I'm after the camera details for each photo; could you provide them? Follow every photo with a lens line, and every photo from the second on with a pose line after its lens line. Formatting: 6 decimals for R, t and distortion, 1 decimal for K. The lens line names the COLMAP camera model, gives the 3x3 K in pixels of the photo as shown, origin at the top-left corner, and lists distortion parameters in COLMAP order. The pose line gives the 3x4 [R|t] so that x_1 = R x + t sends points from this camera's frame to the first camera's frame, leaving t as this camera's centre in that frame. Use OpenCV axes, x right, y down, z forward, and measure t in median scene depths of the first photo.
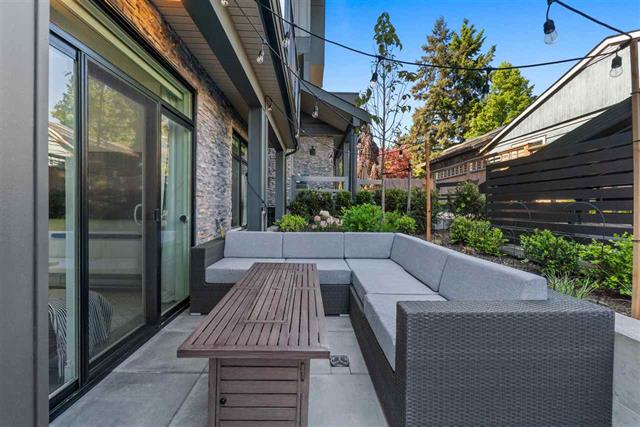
lens RADIAL K [[276.6, 0, 316.2], [0, 276.6, 209.2], [0, 0, 1]] dist [-0.002113, -0.000602]
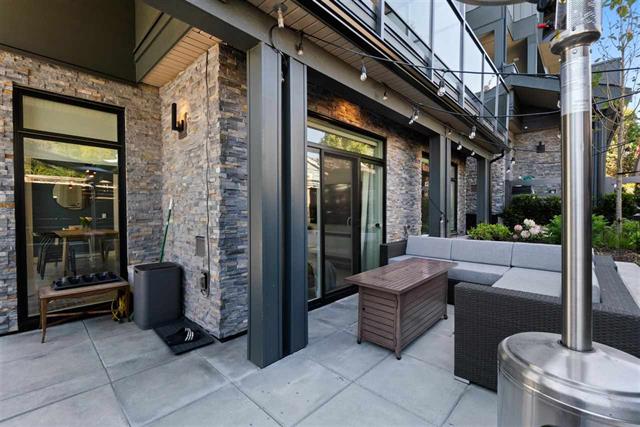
lens RADIAL K [[280.3, 0, 319.3], [0, 280.3, 209.2], [0, 0, 1]] dist [-0.001785, -0.000203]
pose [[0.715714, -0.015775, -0.698215, 0.189771], [0.002714, 0.999800, -0.019807, -0.013619], [0.698388, 0.012282, 0.715614, -0.168210]]
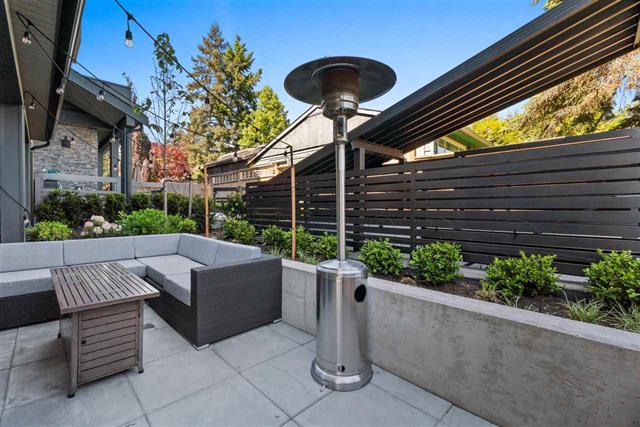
lens RADIAL K [[276.6, 0, 316.2], [0, 276.6, 209.2], [0, 0, 1]] dist [-0.002113, -0.000602]
pose [[0.722719, -0.012105, 0.691036, -0.086051], [0.011334, 0.999920, 0.005663, -0.015170], [-0.691049, 0.003740, 0.722798, -0.210208]]
